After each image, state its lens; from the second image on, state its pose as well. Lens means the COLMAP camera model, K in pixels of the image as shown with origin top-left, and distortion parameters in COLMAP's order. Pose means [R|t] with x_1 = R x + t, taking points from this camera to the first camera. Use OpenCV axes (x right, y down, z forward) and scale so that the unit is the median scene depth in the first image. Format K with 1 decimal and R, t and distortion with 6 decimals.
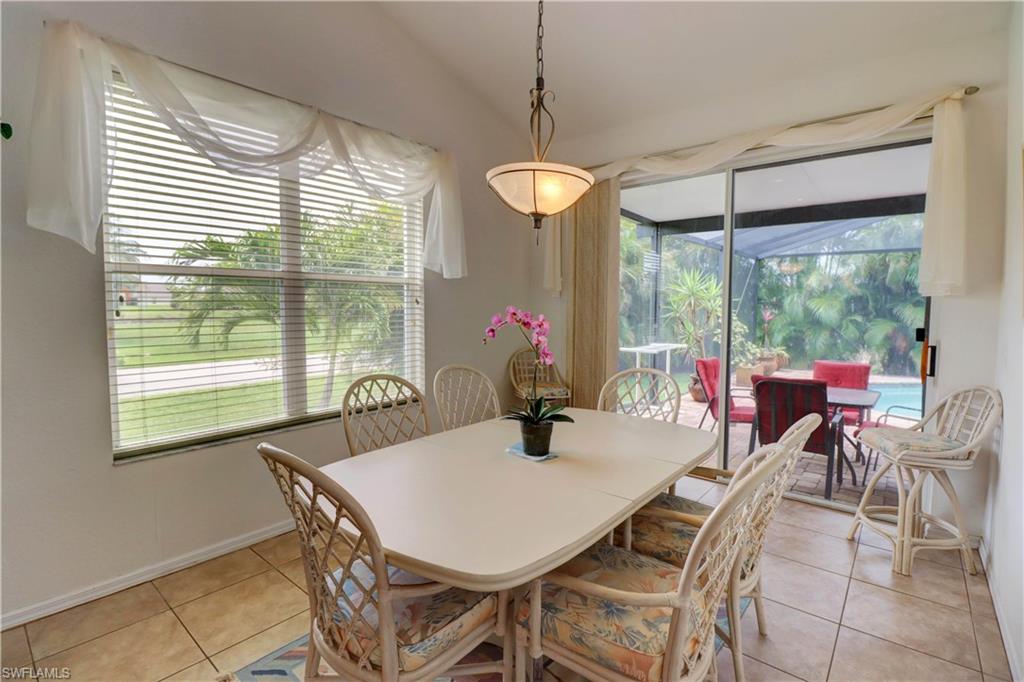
lens RADIAL K [[473.8, 0, 510.2], [0, 473.8, 333.3], [0, 0, 1]] dist [-0.002105, -0.011496]
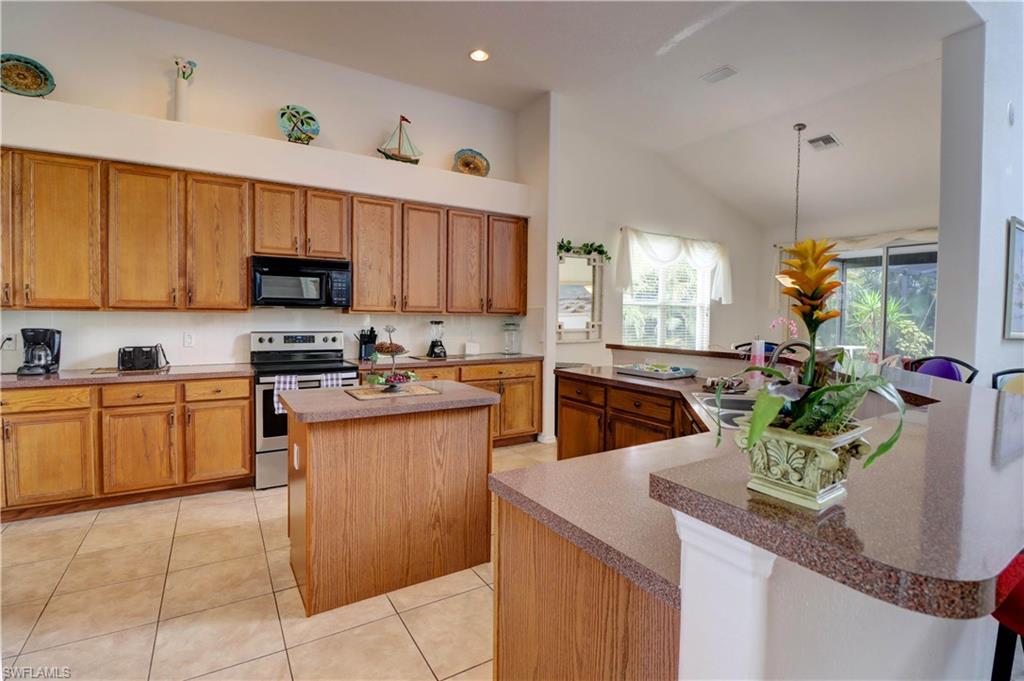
lens RADIAL K [[473.8, 0, 509.9], [0, 473.8, 332.4], [0, 0, 1]] dist [-0.002105, -0.011496]
pose [[0.949419, 0.018881, -0.313444, -0.360048], [-0.026706, 0.999429, -0.020691, 0.074526], [0.312874, 0.028015, 0.949381, -1.231515]]
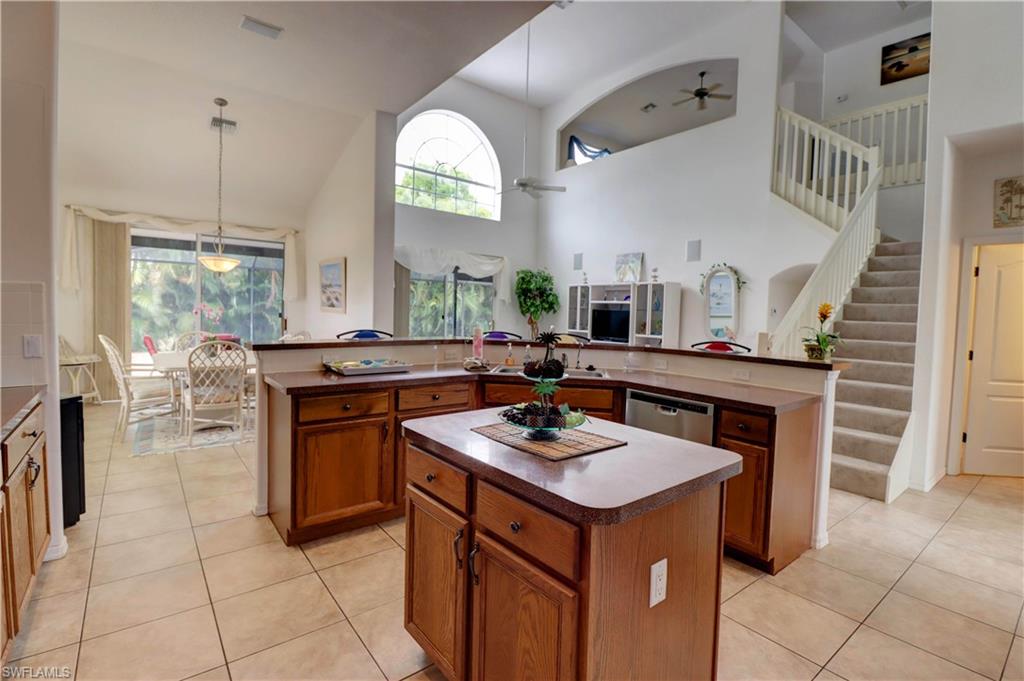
lens RADIAL K [[473.8, 0, 510.1], [0, 473.8, 333.2], [0, 0, 1]] dist [-0.002105, -0.011496]
pose [[0.203898, -0.044936, 0.977960, -1.206637], [0.033257, 0.998687, 0.038955, 0.035634], [-0.978427, 0.024581, 0.205125, -0.663721]]
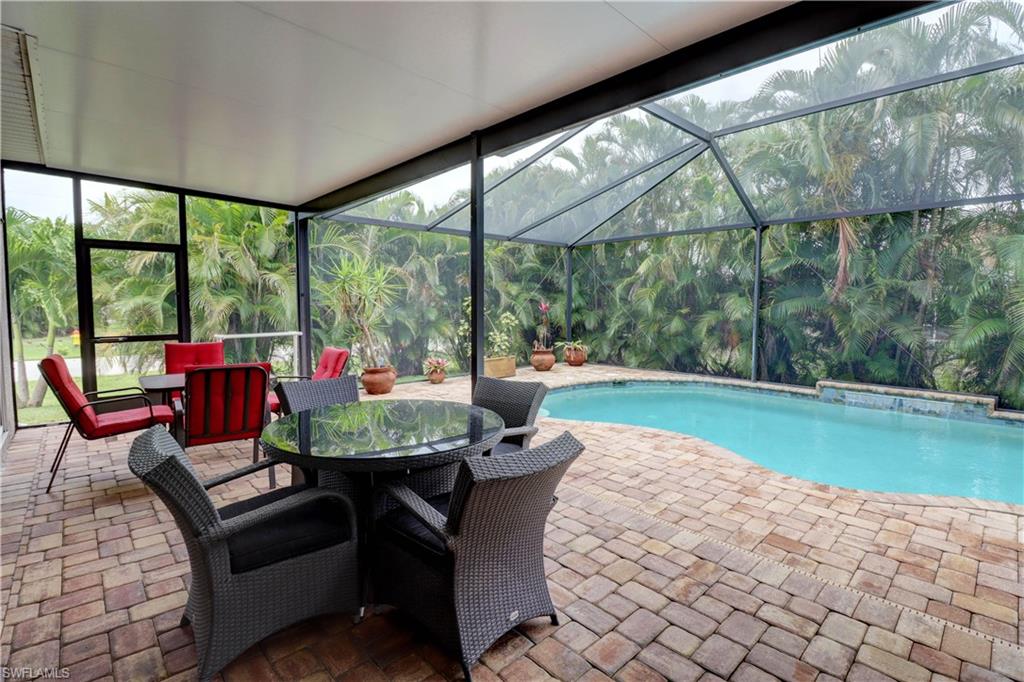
lens RADIAL K [[473.8, 0, 507.9], [0, 473.8, 338.8], [0, 0, 1]] dist [-0.002105, -0.011496]
pose [[0.993094, 0.005494, -0.117195, 1.671964], [-0.003550, 0.999853, 0.016790, 0.037324], [0.117270, -0.016258, 0.992967, 0.163062]]
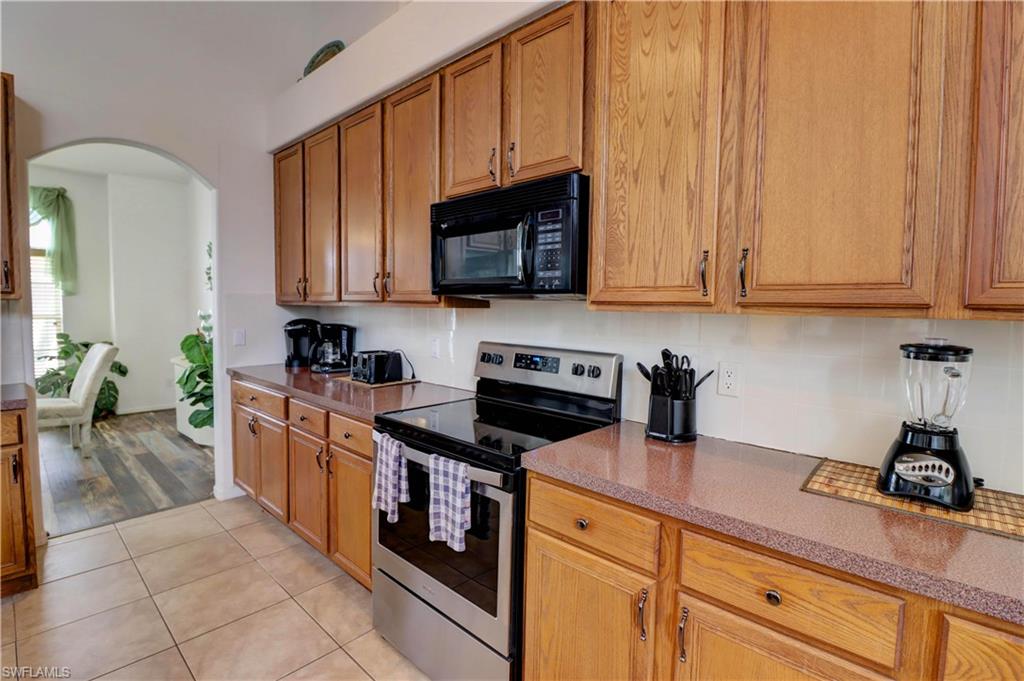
lens RADIAL K [[473.8, 0, 506.4], [0, 473.8, 334.0], [0, 0, 1]] dist [-0.002105, -0.011496]
pose [[-0.050790, 0.056395, -0.997116, -0.650574], [-0.072288, 0.995578, 0.059991, 0.014417], [0.996090, 0.075126, -0.046489, -0.293384]]
